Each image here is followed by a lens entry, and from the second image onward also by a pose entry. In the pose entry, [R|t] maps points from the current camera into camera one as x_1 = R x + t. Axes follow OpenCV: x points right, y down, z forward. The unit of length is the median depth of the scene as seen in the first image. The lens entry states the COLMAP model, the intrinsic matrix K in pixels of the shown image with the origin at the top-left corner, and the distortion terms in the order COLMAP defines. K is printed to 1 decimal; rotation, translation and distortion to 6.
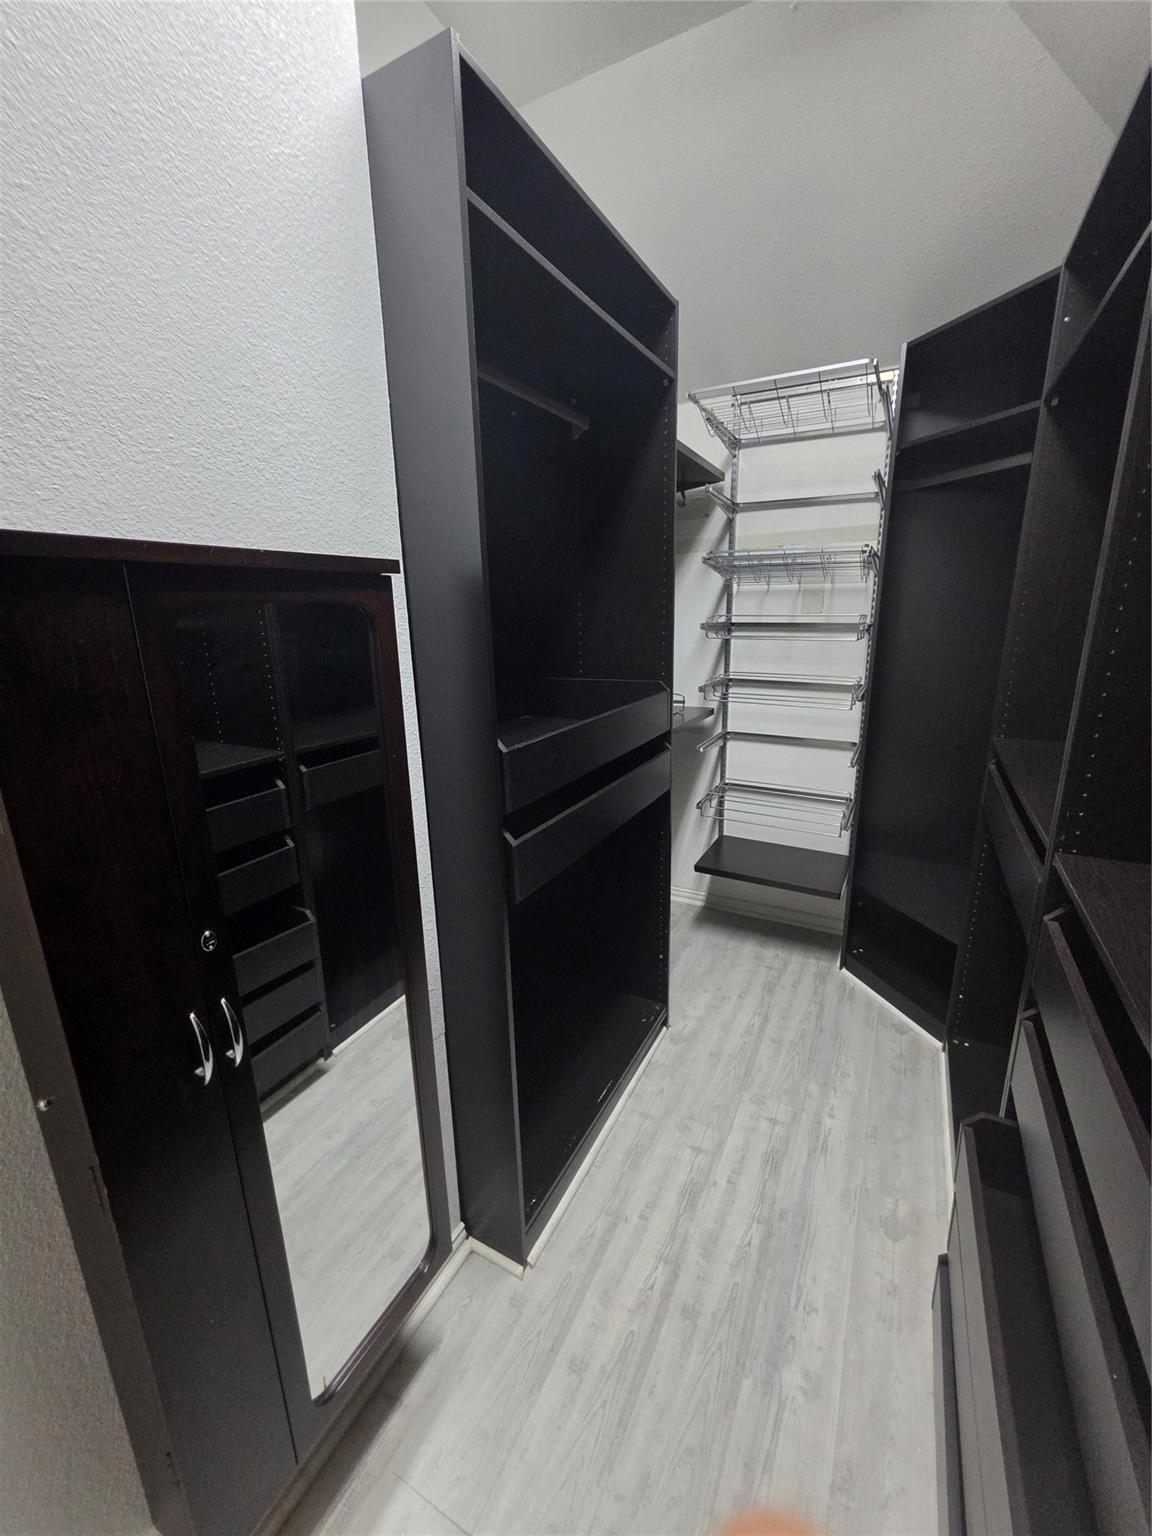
lens RADIAL K [[620.6, 0, 584.5], [0, 620.6, 766.2], [0, 0, 1]] dist [-0.001654, 0.000033]
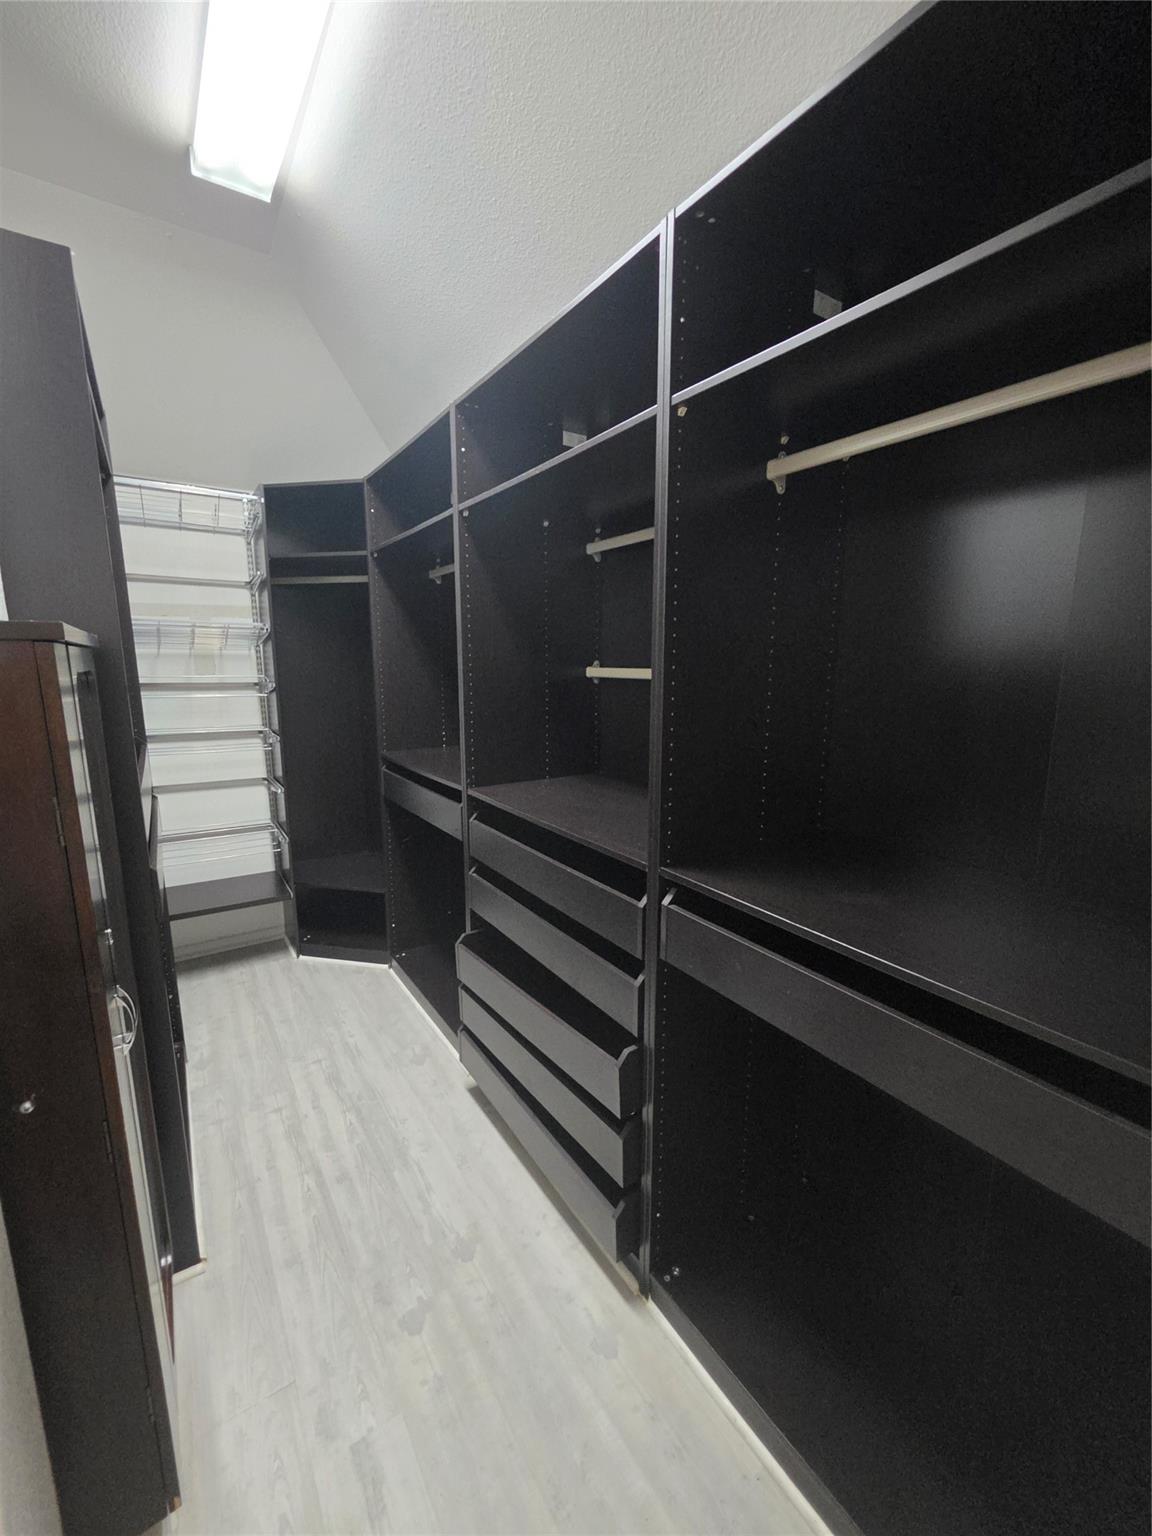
lens RADIAL K [[620.6, 0, 580.6], [0, 620.6, 767.8], [0, 0, 1]] dist [-0.001654, 0.000033]
pose [[0.465692, -0.135590, 0.874498, -0.502985], [0.212240, 0.976464, 0.038377, 0.042869], [-0.859119, 0.167731, 0.483509, -0.203345]]
